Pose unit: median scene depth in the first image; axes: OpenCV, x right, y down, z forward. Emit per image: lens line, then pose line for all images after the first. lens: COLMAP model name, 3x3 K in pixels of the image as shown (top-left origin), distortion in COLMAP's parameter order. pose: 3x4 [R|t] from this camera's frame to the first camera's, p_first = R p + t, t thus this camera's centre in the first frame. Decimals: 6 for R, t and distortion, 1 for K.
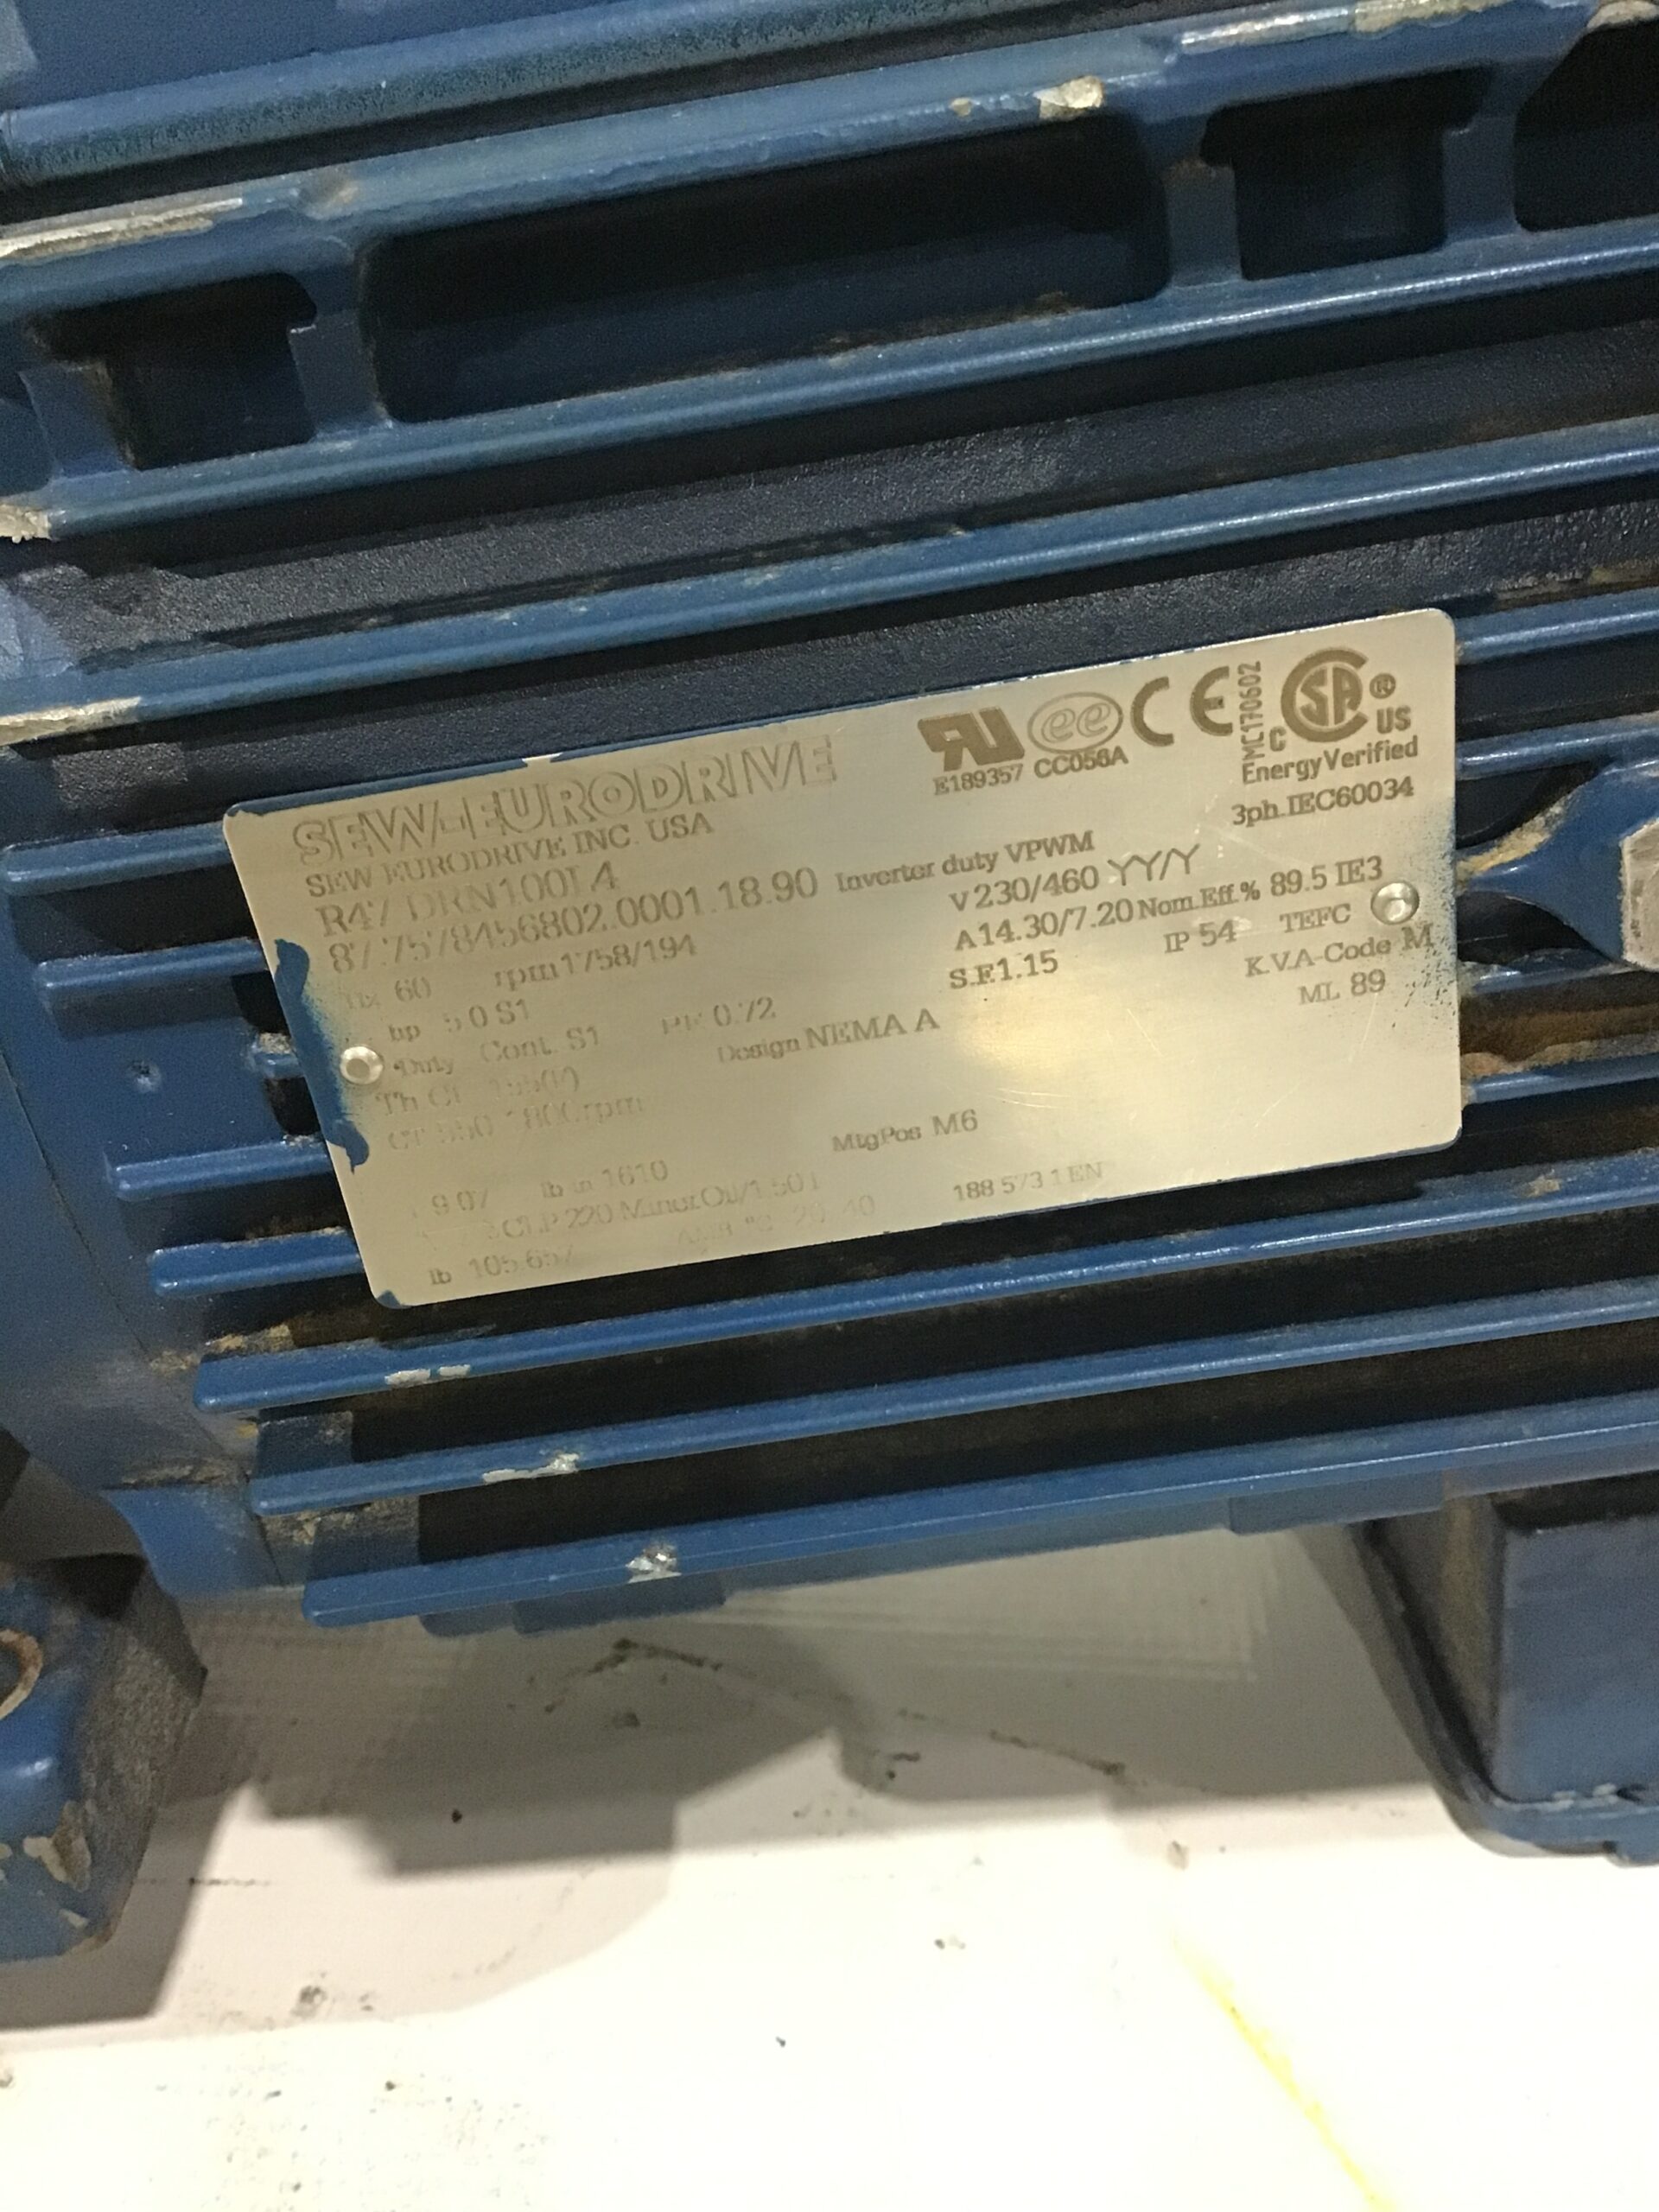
lens RADIAL K [[1957.8, 0, 829.5], [0, 1957.8, 1106.0], [0, 0, 1]] dist [0.154316, -0.334367]
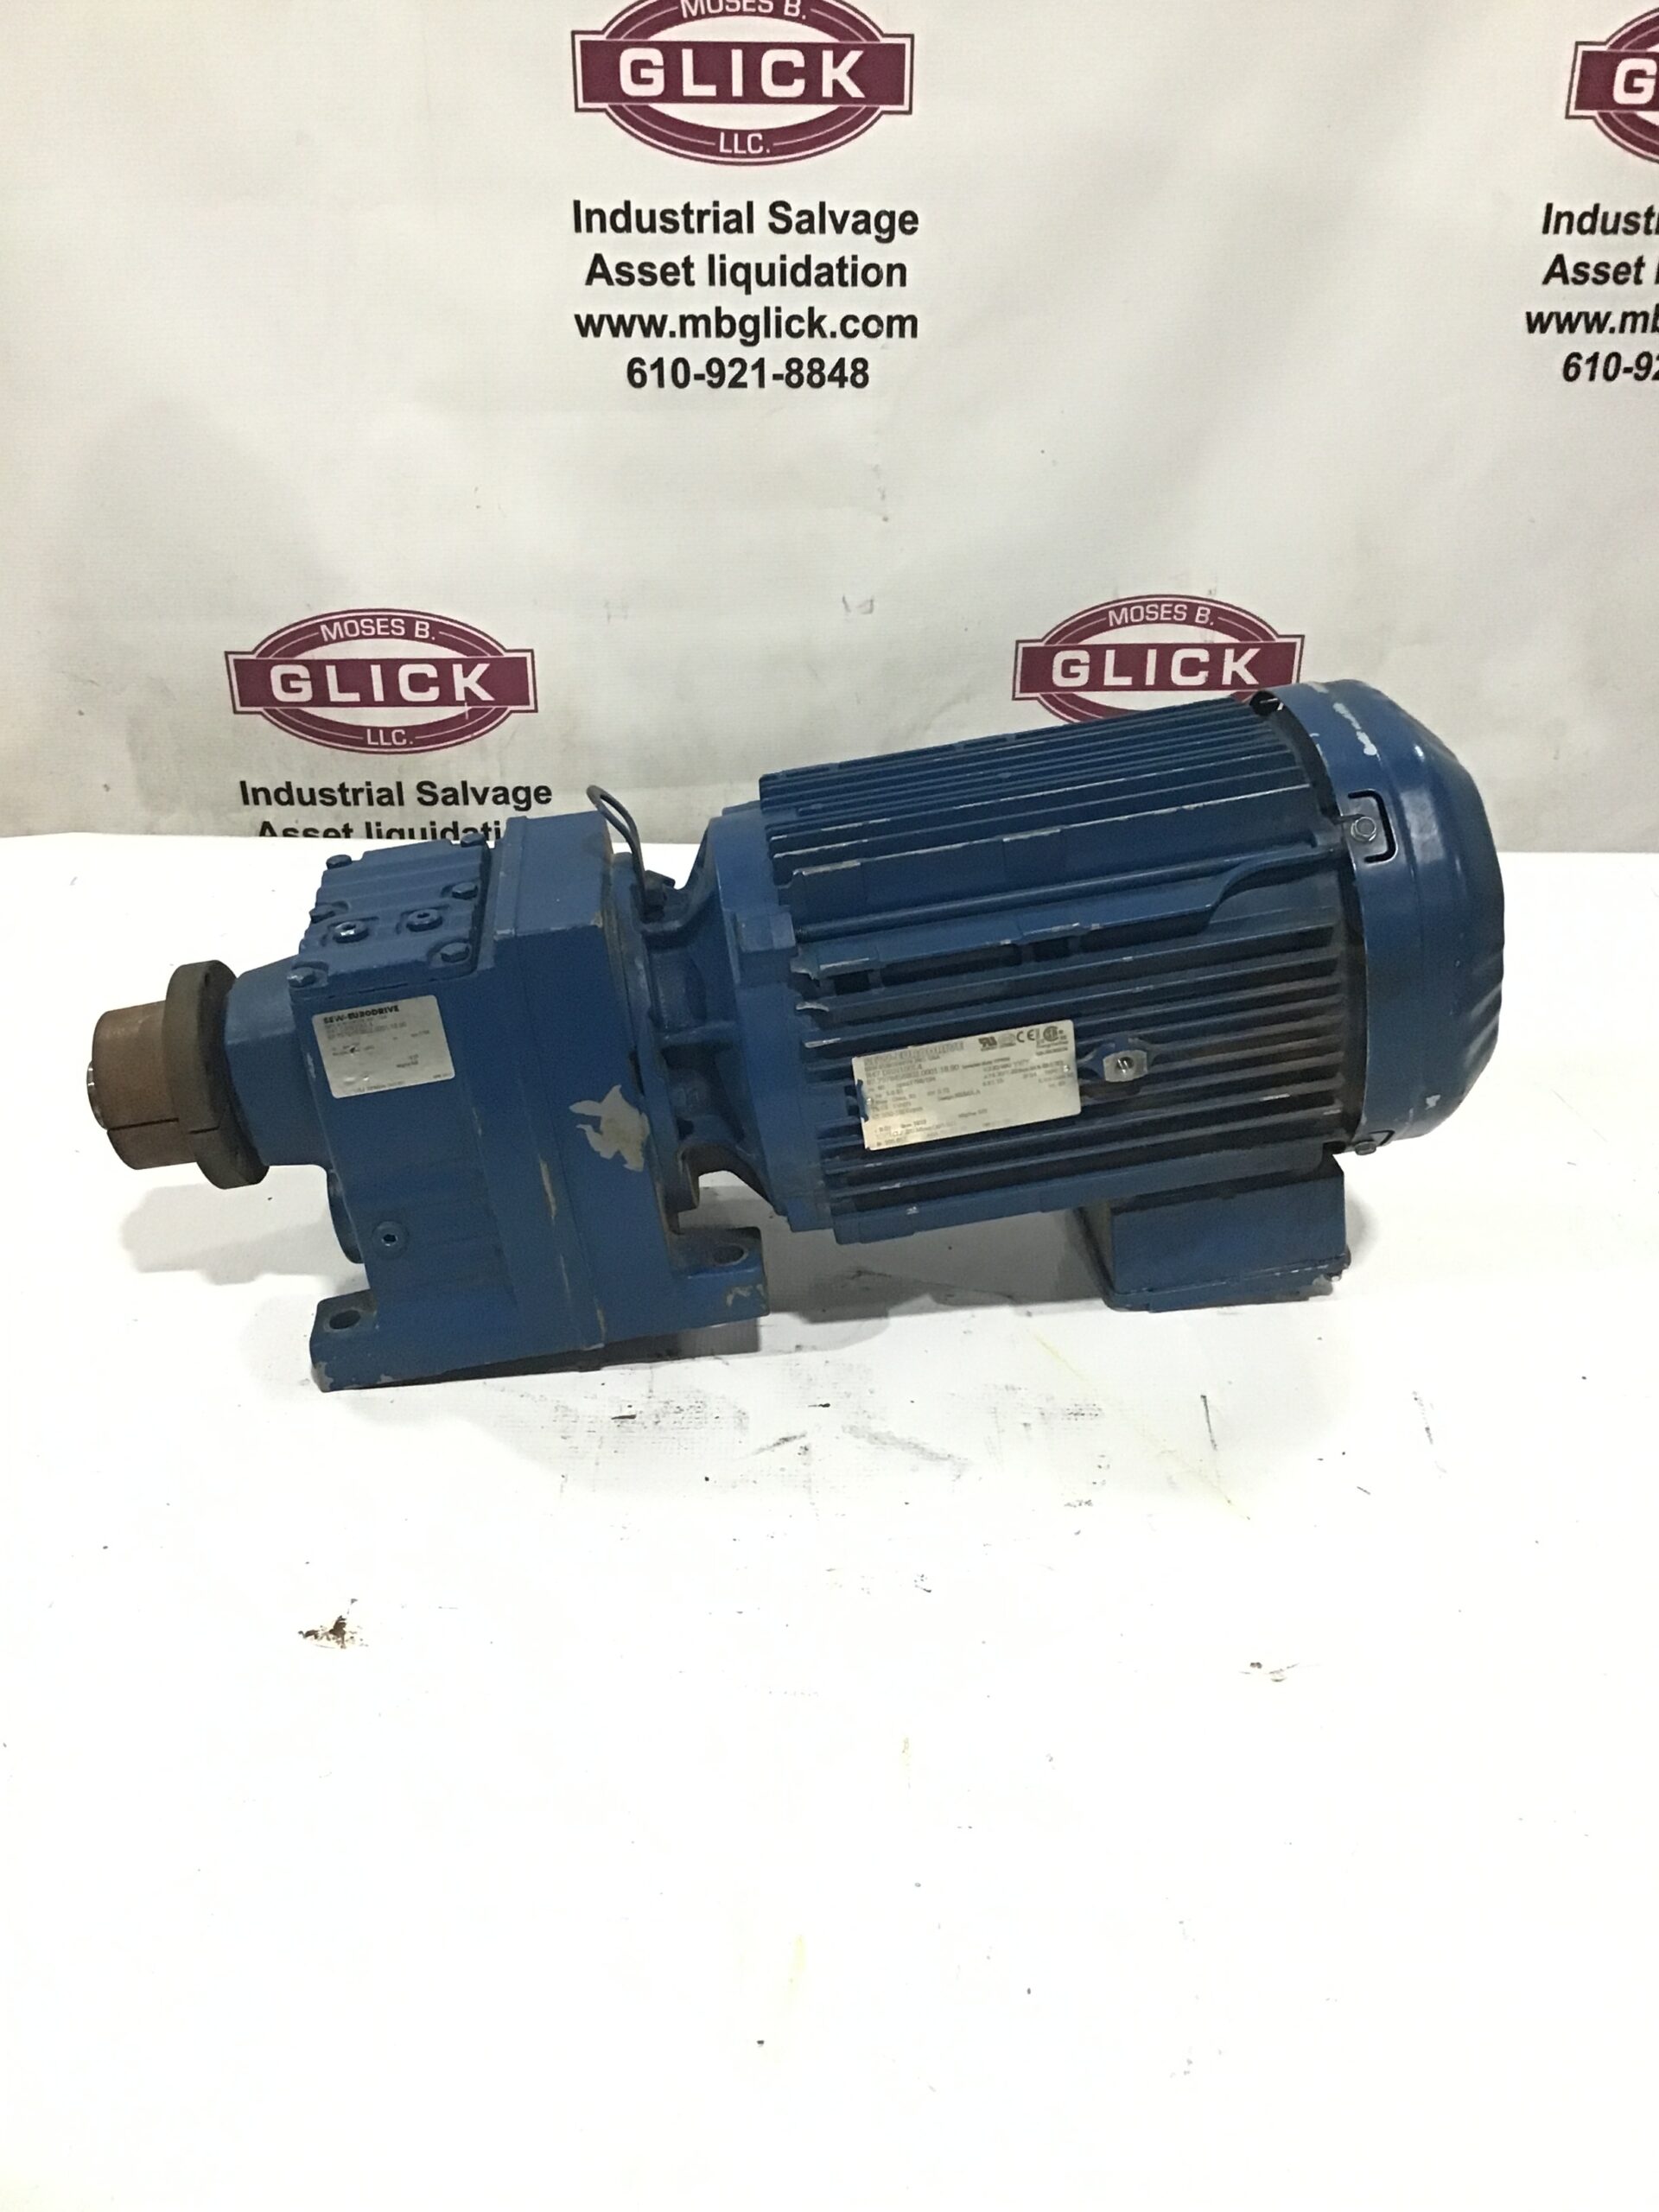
lens RADIAL K [[1964.3, 0, 829.5], [0, 1964.3, 1106.0], [0, 0, 1]] dist [0.156923, -0.315901]
pose [[0.997327, -0.015997, 0.071288, -0.699784], [0.015087, 0.999798, 0.013285, -0.079365], [-0.071486, -0.012174, 0.997367, -4.076228]]
